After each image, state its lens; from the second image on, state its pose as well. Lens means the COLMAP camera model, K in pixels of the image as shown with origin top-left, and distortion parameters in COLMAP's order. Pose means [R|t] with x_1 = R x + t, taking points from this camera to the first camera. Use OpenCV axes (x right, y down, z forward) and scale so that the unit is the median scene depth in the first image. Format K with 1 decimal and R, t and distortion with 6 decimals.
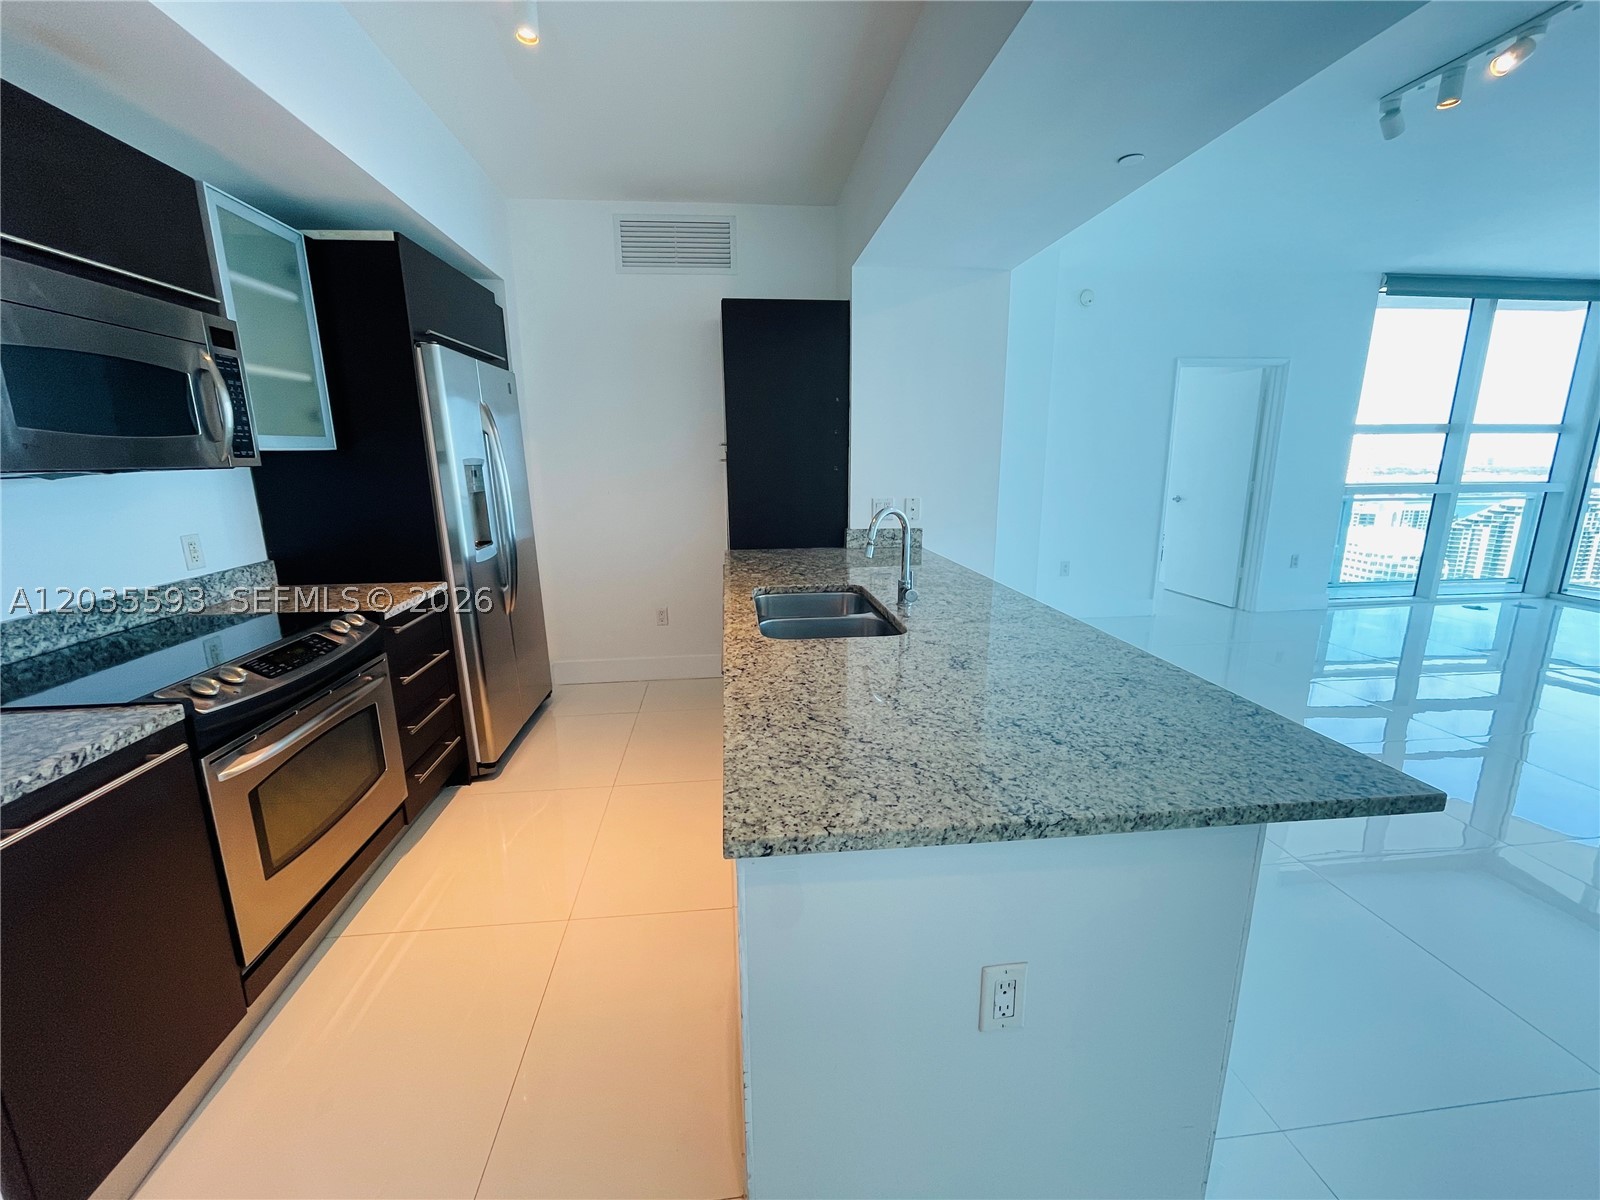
lens RADIAL K [[642.2, 0, 792.8], [0, 642.2, 595.1], [0, 0, 1]] dist [0.000473, -0.000904]
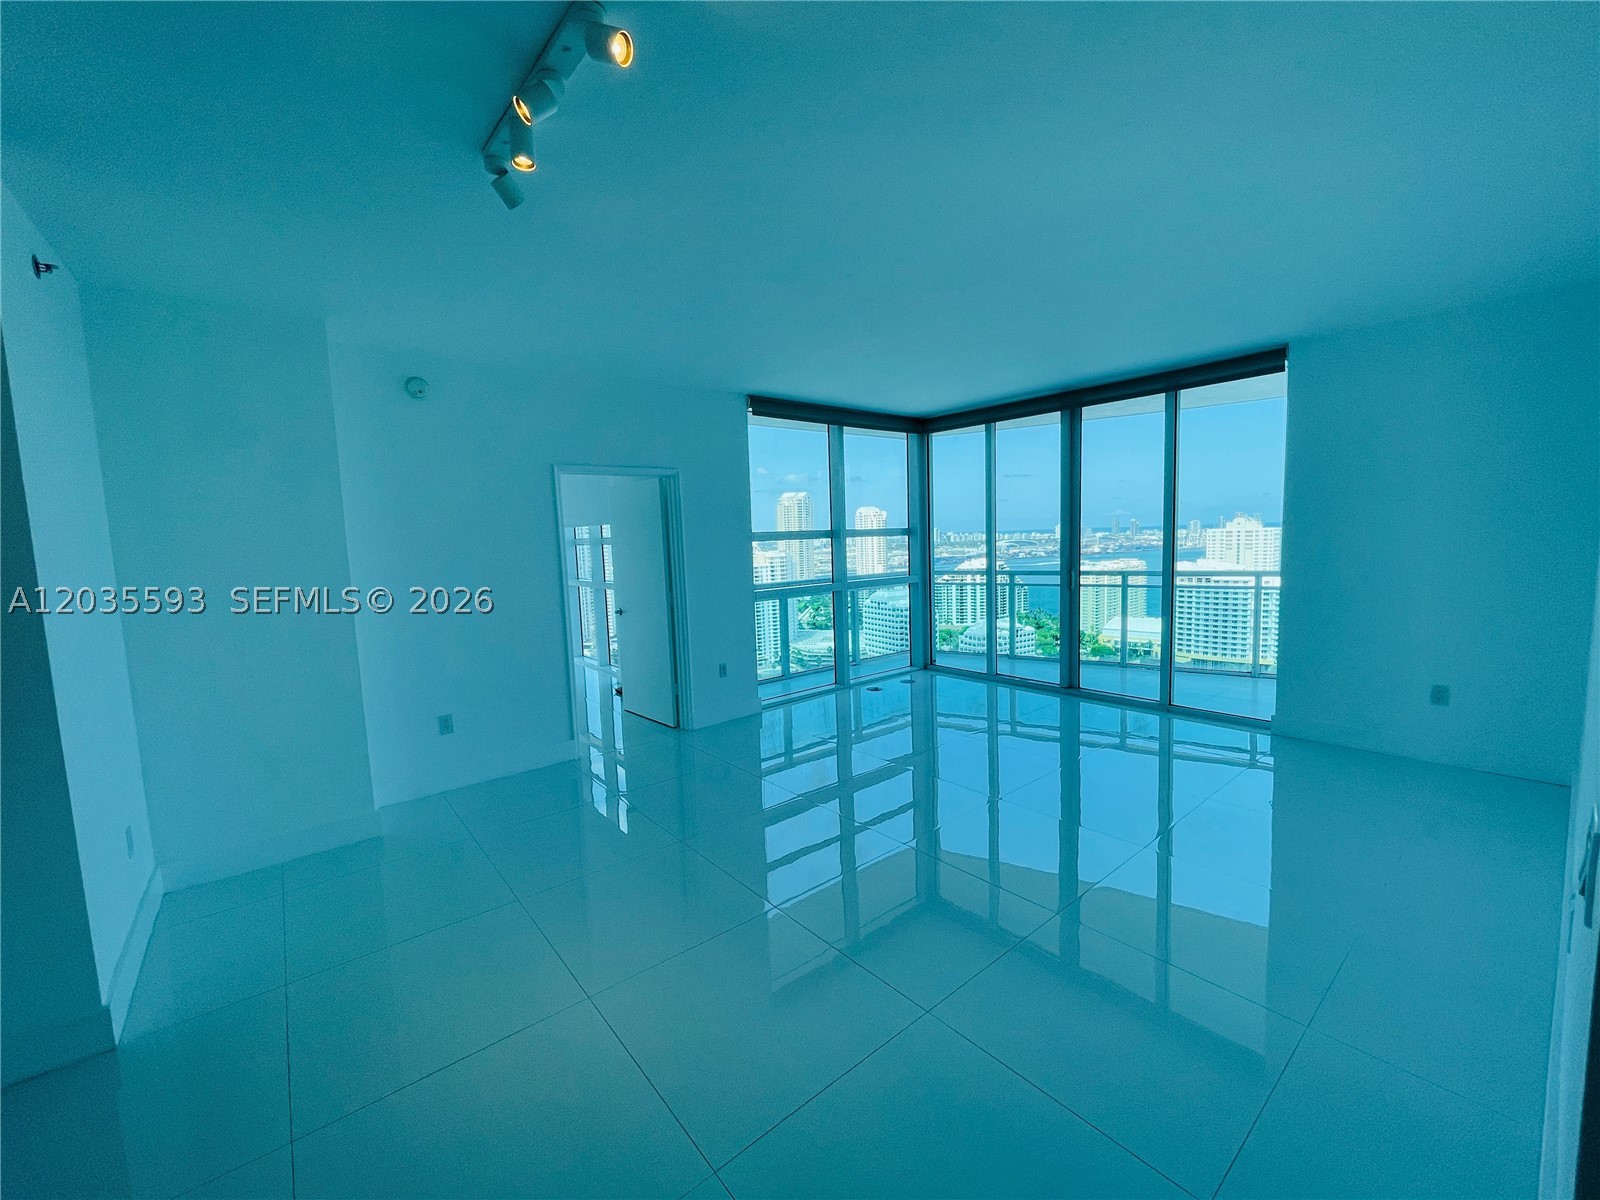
lens RADIAL K [[642.2, 0, 792.8], [0, 642.2, 595.1], [0, 0, 1]] dist [0.000473, -0.000904]
pose [[0.837539, -0.071310, 0.541705, 0.872492], [0.143195, 0.985440, -0.091672, -0.150680], [-0.527280, 0.154349, 0.835555, 0.281734]]
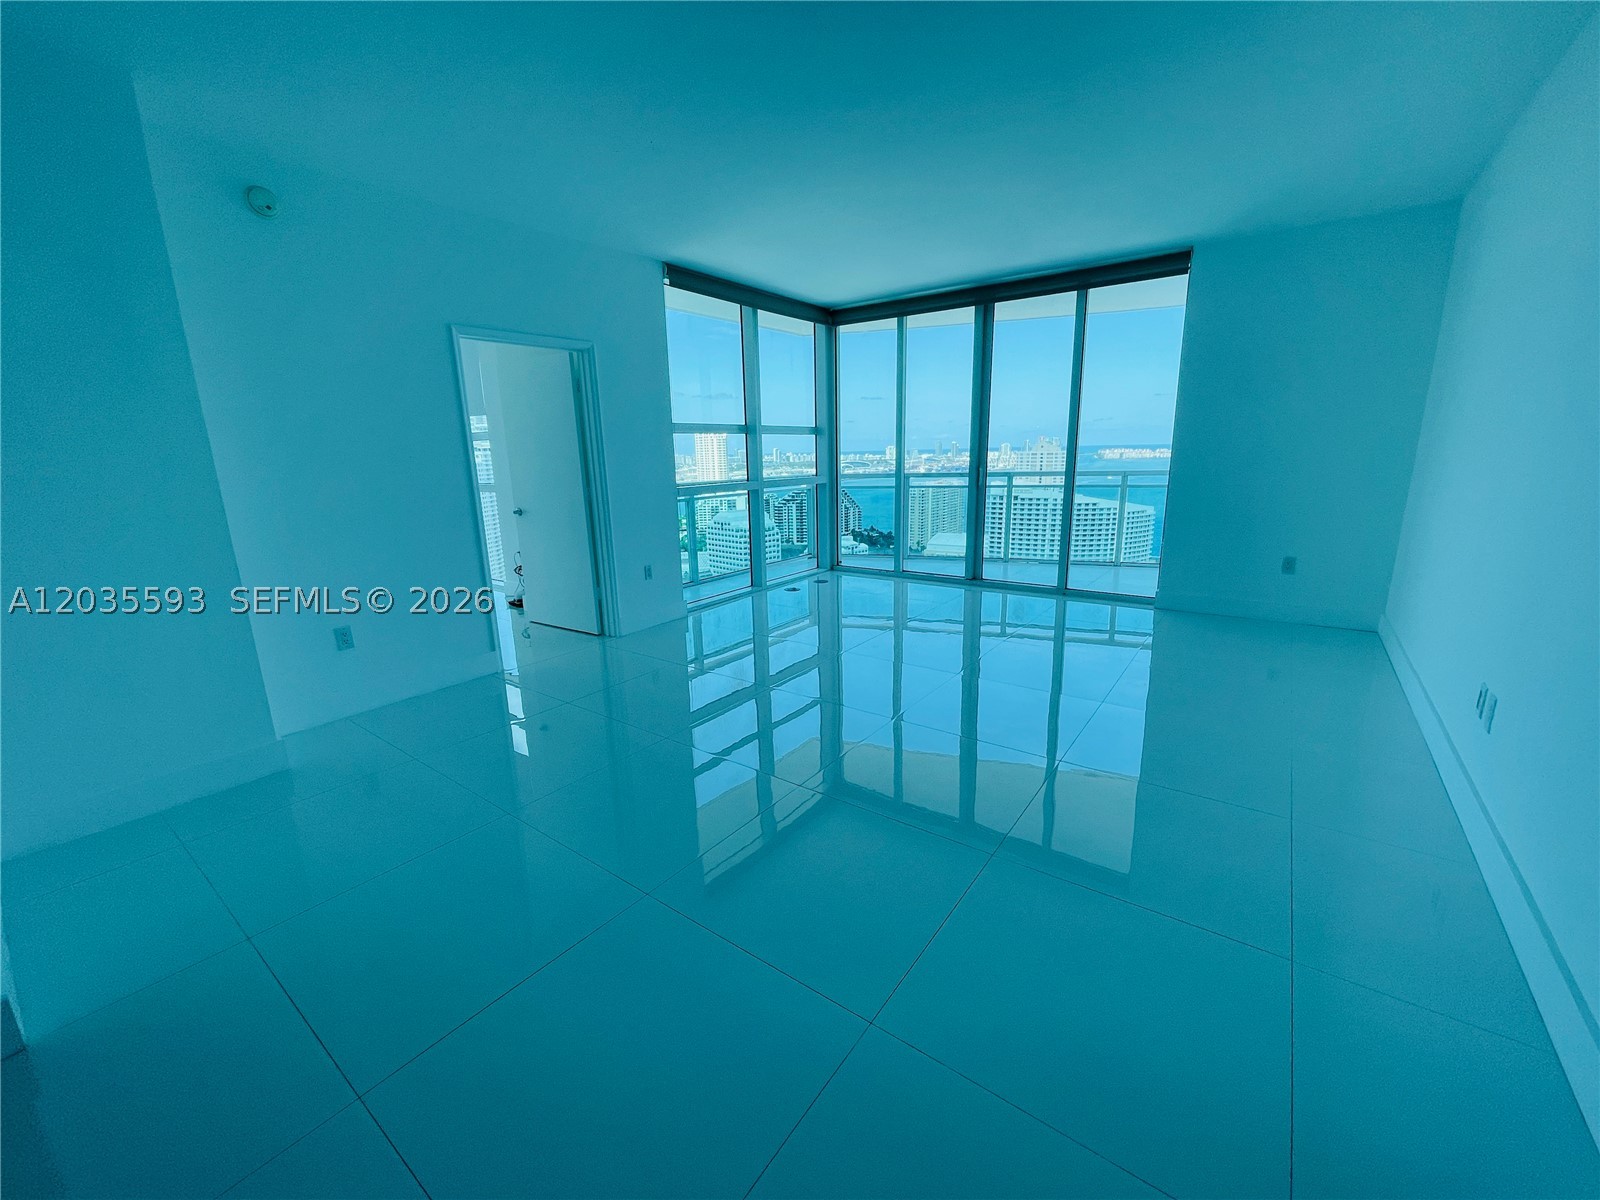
lens RADIAL K [[639.9, 0, 790.5], [0, 639.9, 601.5], [0, 0, 1]] dist [0.001636, -0.000198]
pose [[0.682529, -0.176310, 0.709273, 0.662521], [0.173594, 0.981802, 0.077006, -0.115991], [-0.709943, 0.070566, 0.700715, 0.554065]]
